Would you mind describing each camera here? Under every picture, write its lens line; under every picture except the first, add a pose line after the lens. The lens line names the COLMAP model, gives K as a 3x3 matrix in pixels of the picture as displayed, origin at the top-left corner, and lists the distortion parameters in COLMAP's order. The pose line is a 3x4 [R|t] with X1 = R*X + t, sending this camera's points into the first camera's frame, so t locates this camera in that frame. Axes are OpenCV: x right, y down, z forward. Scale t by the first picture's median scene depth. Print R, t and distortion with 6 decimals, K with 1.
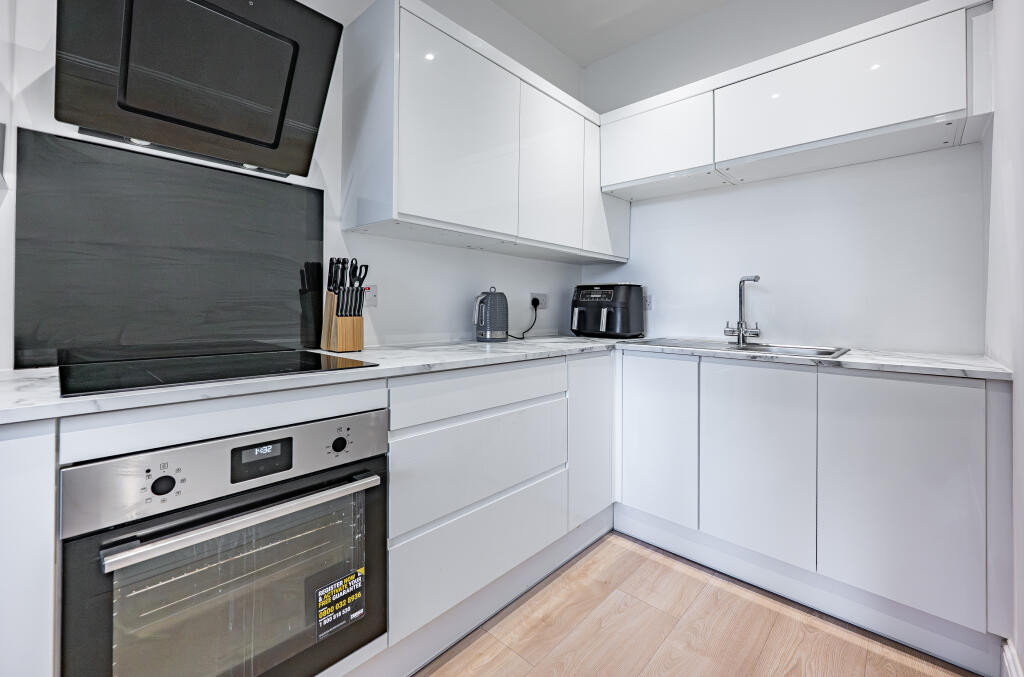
lens RADIAL K [[432.2, 0, 523.3], [0, 432.2, 301.1], [0, 0, 1]] dist [0.000165, 0.000035]
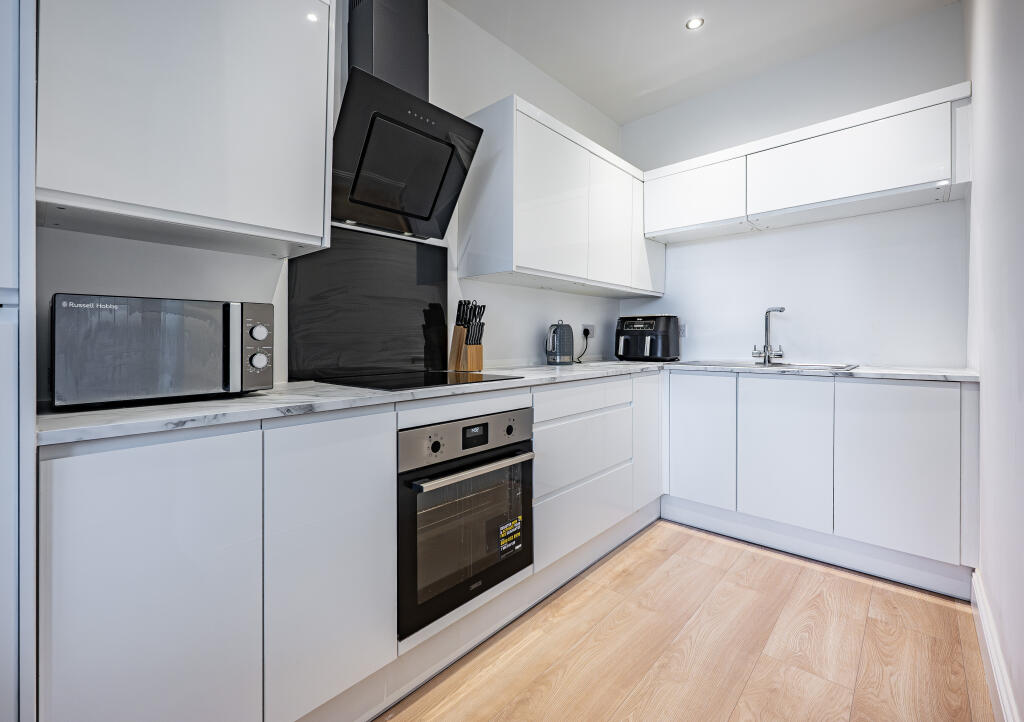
lens RADIAL K [[434.8, 0, 513.3], [0, 434.8, 343.1], [0, 0, 1]] dist [0.000722, 0.000054]
pose [[0.999730, -0.016046, -0.016812, -0.257251], [0.016457, 0.999562, 0.024608, 0.000093], [0.016410, -0.024878, 0.999556, -0.316491]]
